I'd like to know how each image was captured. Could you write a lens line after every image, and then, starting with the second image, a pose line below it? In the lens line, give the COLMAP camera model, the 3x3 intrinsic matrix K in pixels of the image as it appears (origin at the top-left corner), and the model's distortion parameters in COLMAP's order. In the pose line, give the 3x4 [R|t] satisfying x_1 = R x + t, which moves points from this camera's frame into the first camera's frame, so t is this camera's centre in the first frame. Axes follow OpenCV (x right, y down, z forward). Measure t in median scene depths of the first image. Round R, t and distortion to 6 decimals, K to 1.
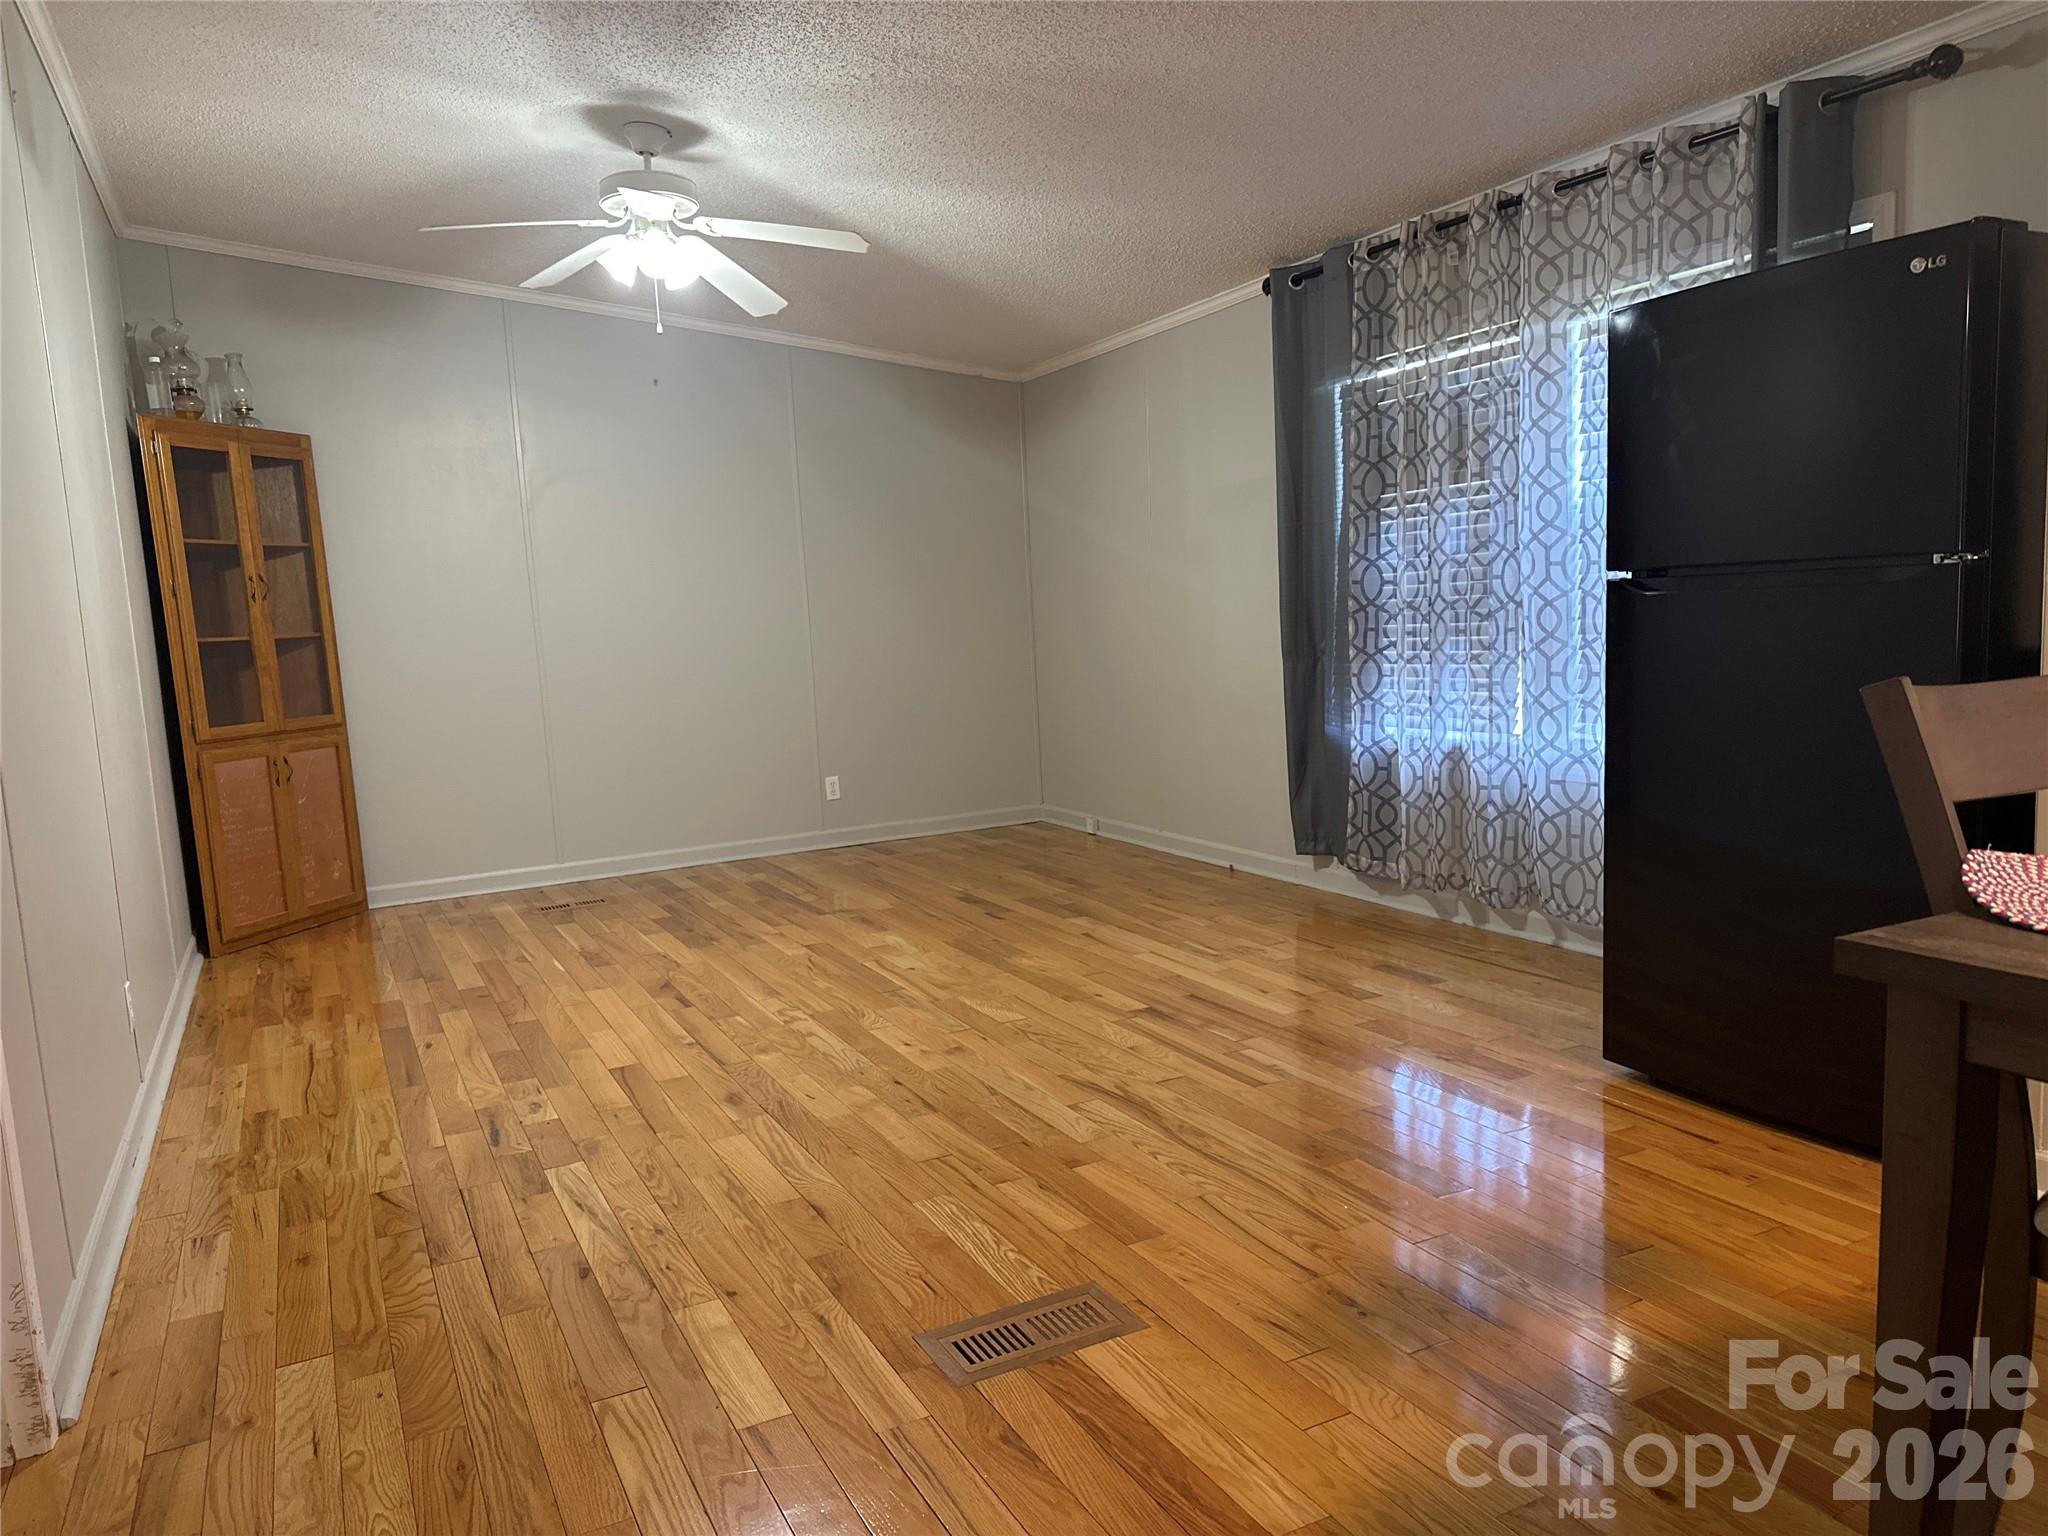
lens RADIAL K [[1433.6, 0, 1022.2], [0, 1433.6, 781.0], [0, 0, 1]] dist [0.062934, -0.088074]
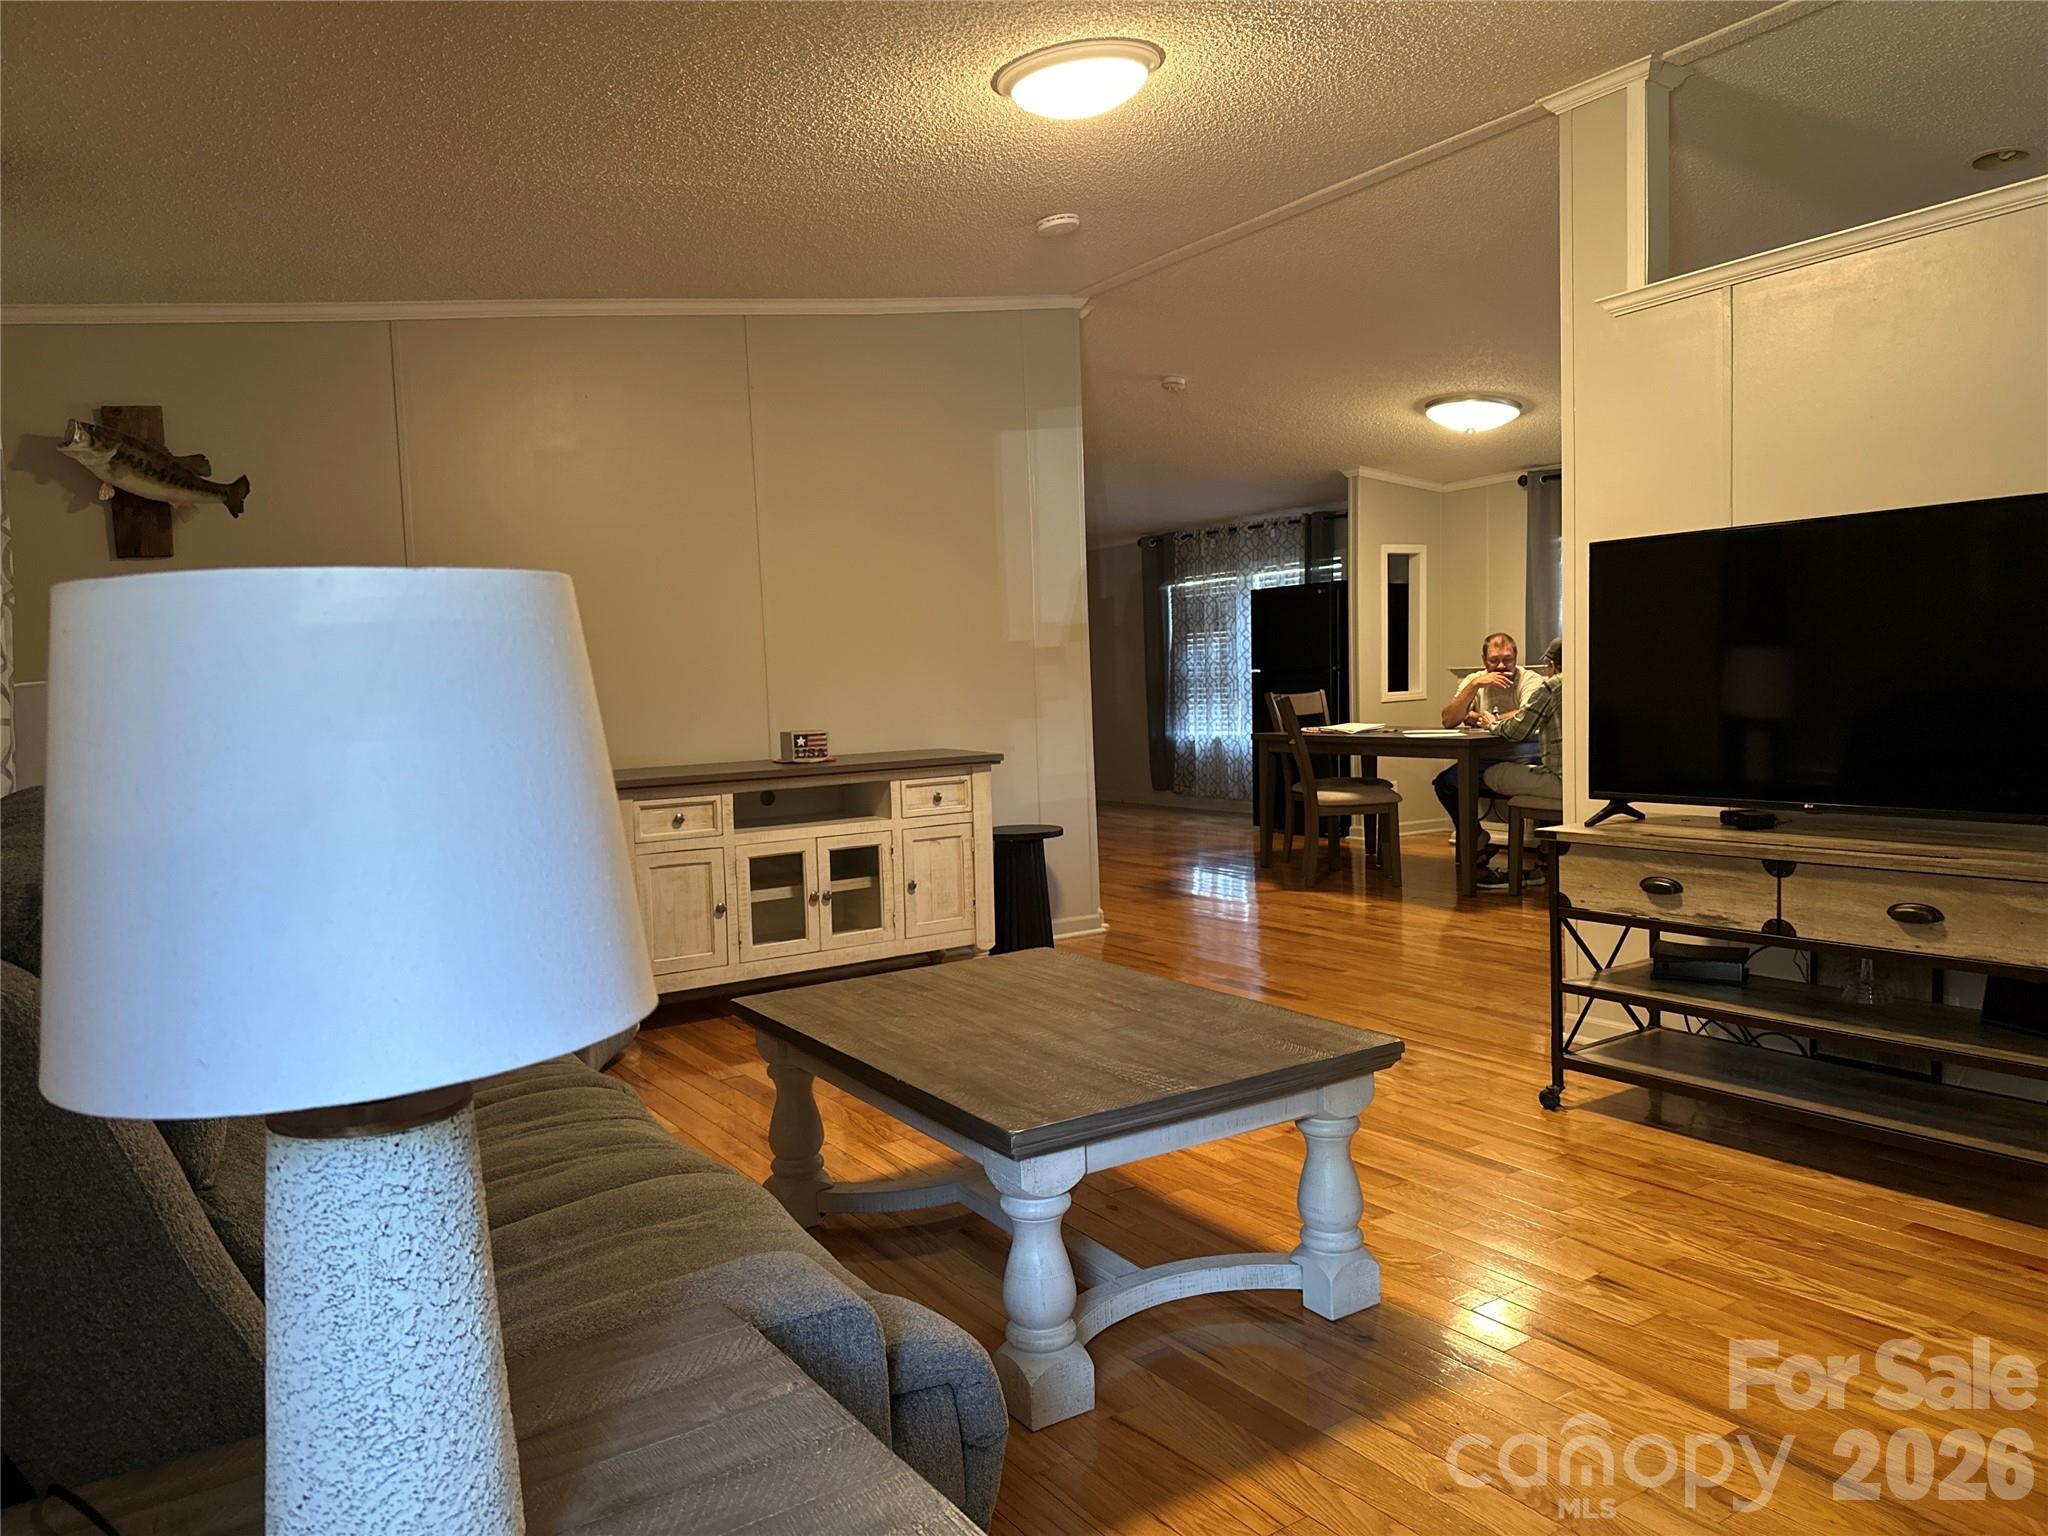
lens RADIAL K [[1433.6, 0, 1026.5], [0, 1433.6, 767.0], [0, 0, 1]] dist [0.062934, -0.088074]
pose [[0.994386, 0.004017, 0.105734, -0.283883], [0.002343, 0.998198, -0.059957, 0.174134], [-0.105784, 0.059868, 0.992585, -1.405236]]
